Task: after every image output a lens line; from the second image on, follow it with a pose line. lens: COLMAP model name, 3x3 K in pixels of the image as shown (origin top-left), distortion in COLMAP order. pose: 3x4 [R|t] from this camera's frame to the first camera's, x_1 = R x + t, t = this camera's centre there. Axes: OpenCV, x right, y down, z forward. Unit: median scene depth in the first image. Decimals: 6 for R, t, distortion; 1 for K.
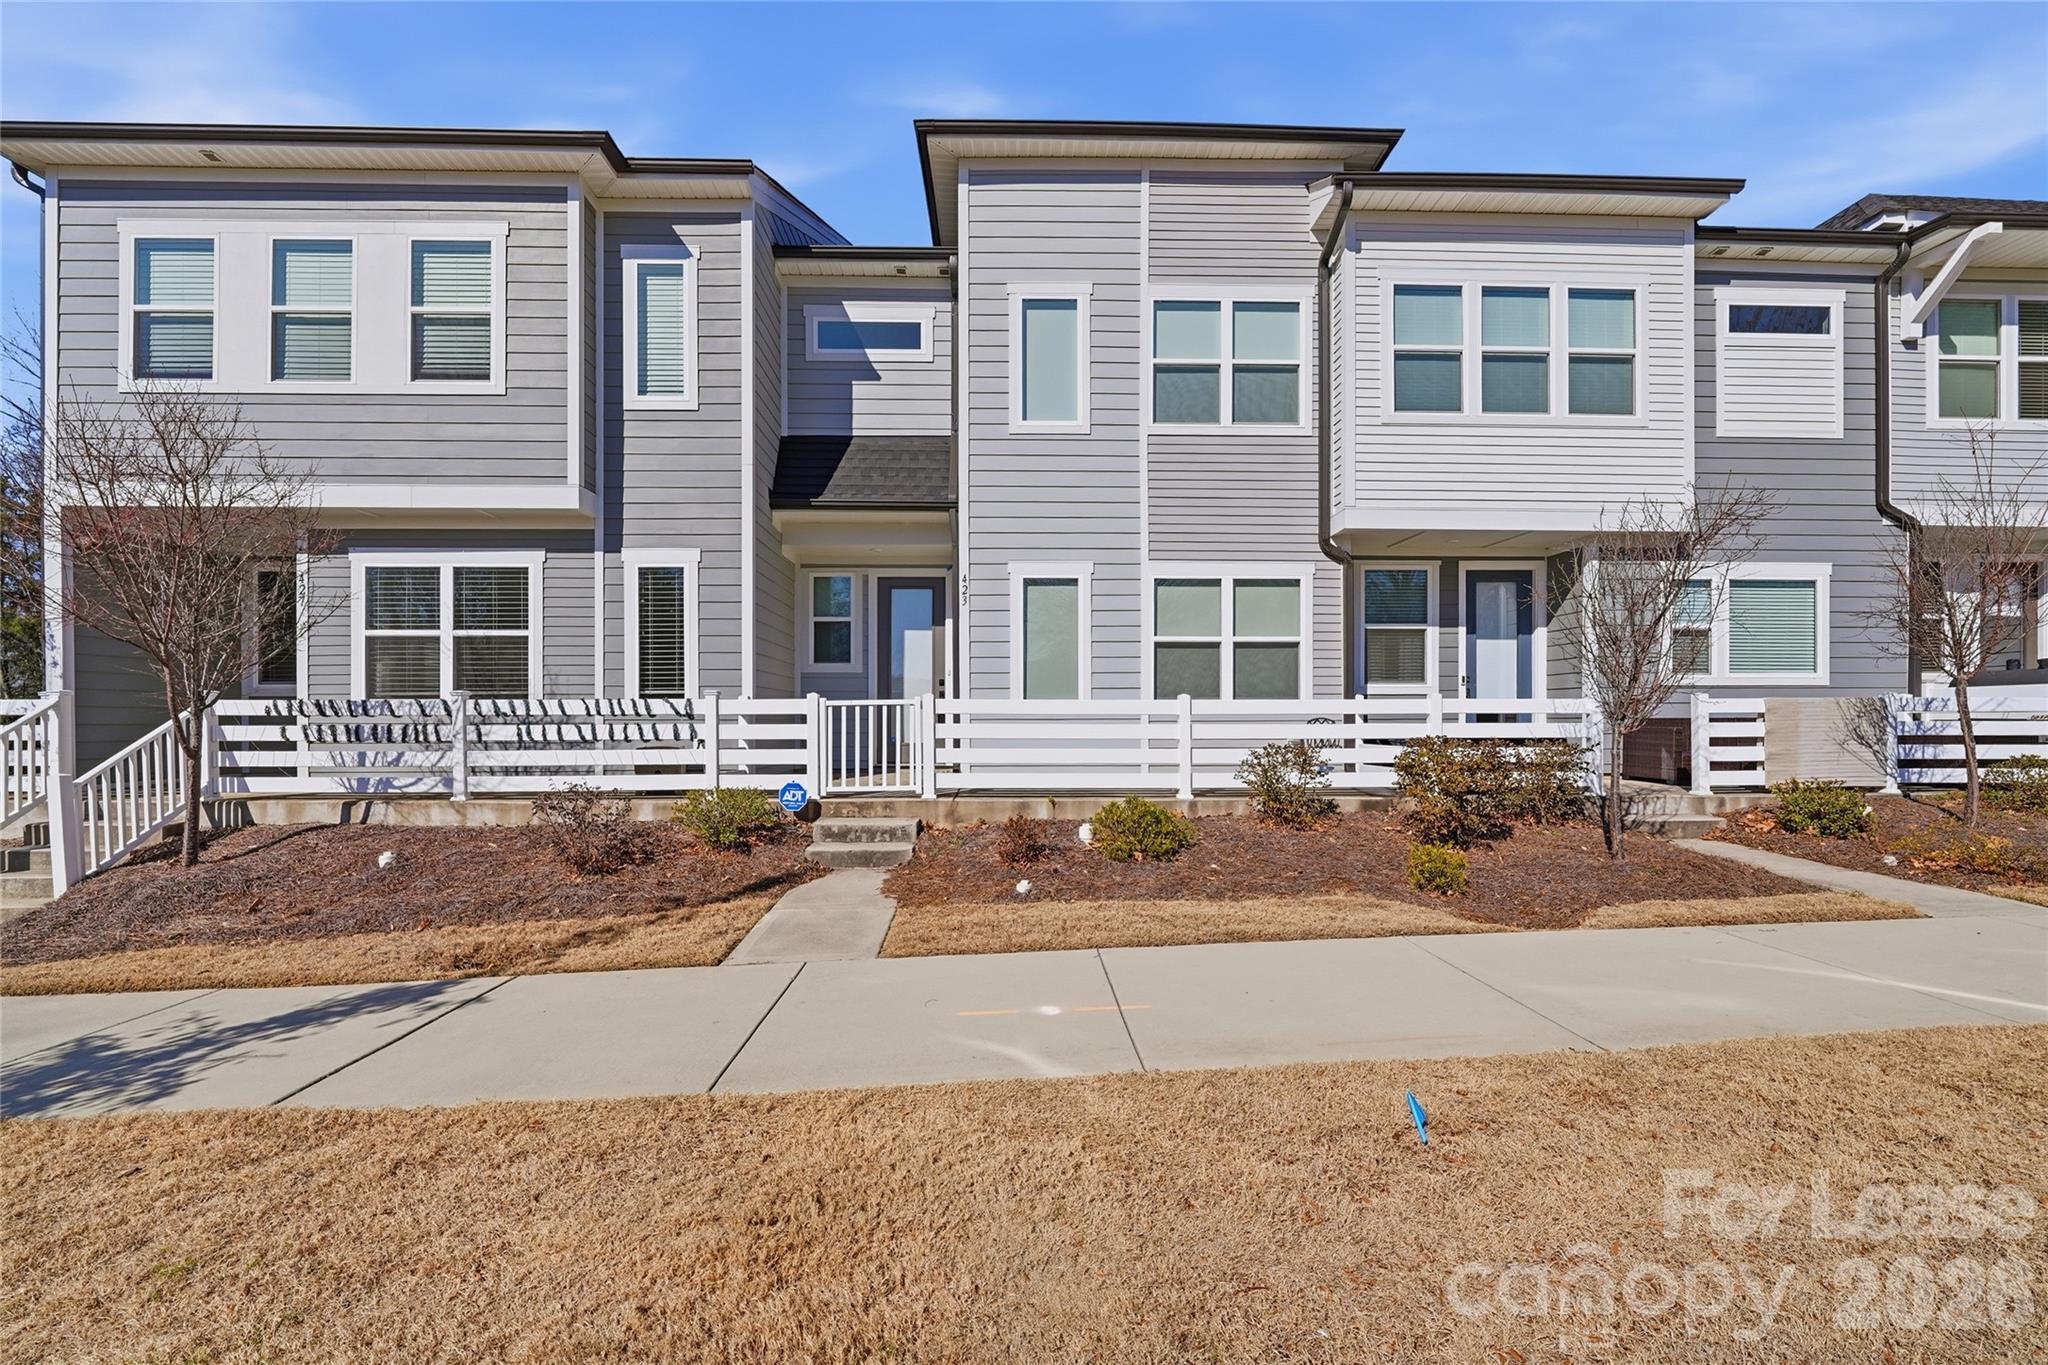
lens RADIAL K [[852.4, 0, 1019.2], [0, 852.4, 680.3], [0, 0, 1]] dist [-0.003594, -0.000925]
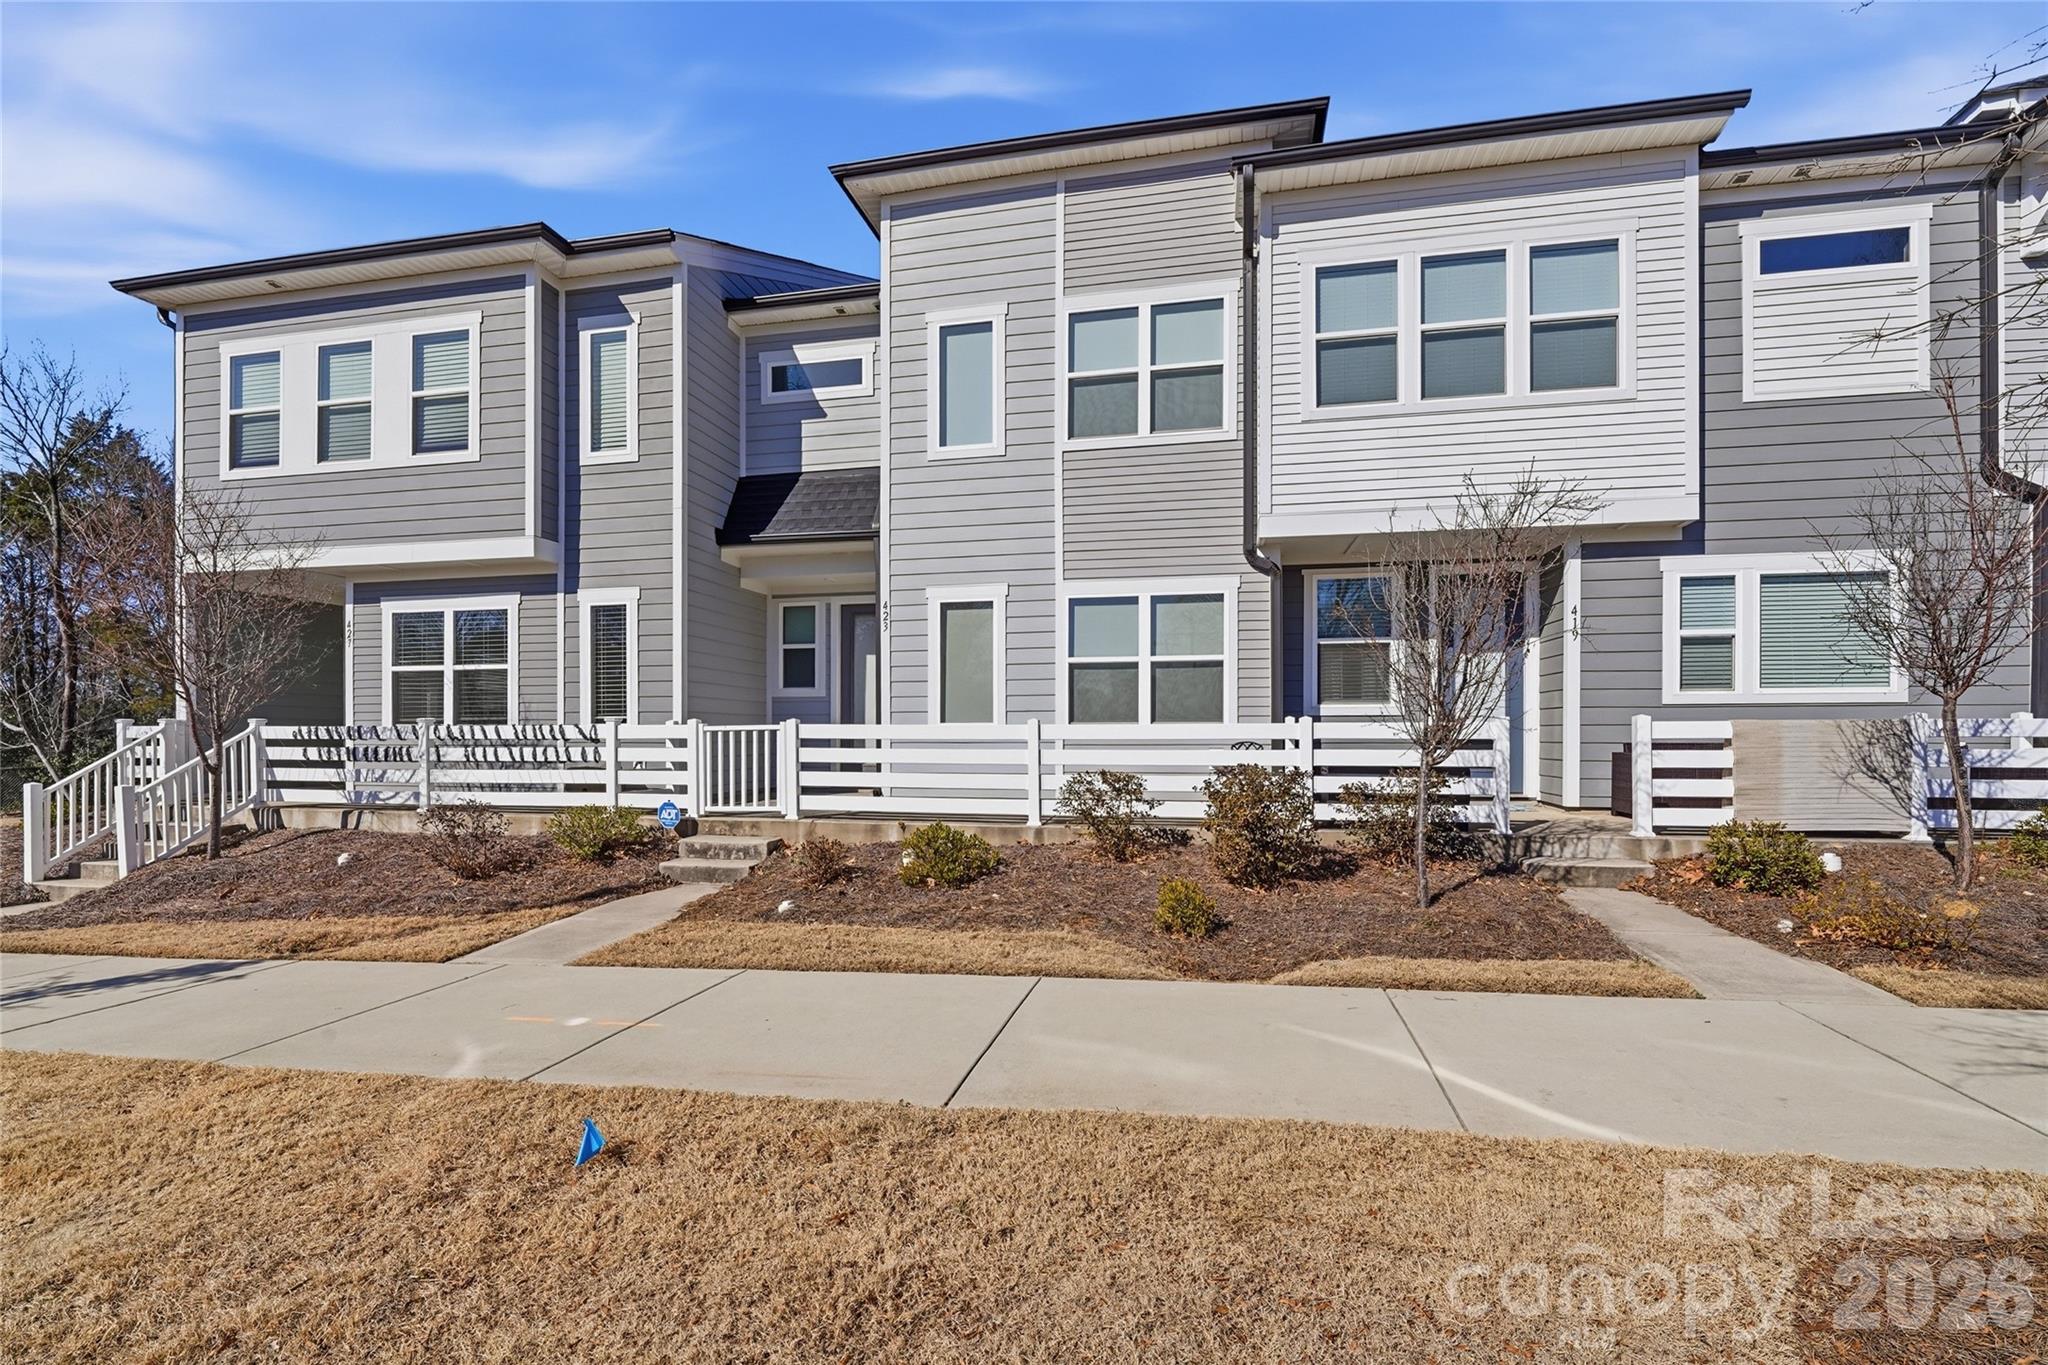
lens RADIAL K [[863.6, 0, 1024.1], [0, 863.6, 695.0], [0, 0, 1]] dist [-0.003077, -0.000497]
pose [[0.973577, -0.009724, -0.228153, 0.358515], [0.009393, 0.999953, -0.002535, -0.007434], [0.228166, 0.000325, 0.973622, 0.027686]]
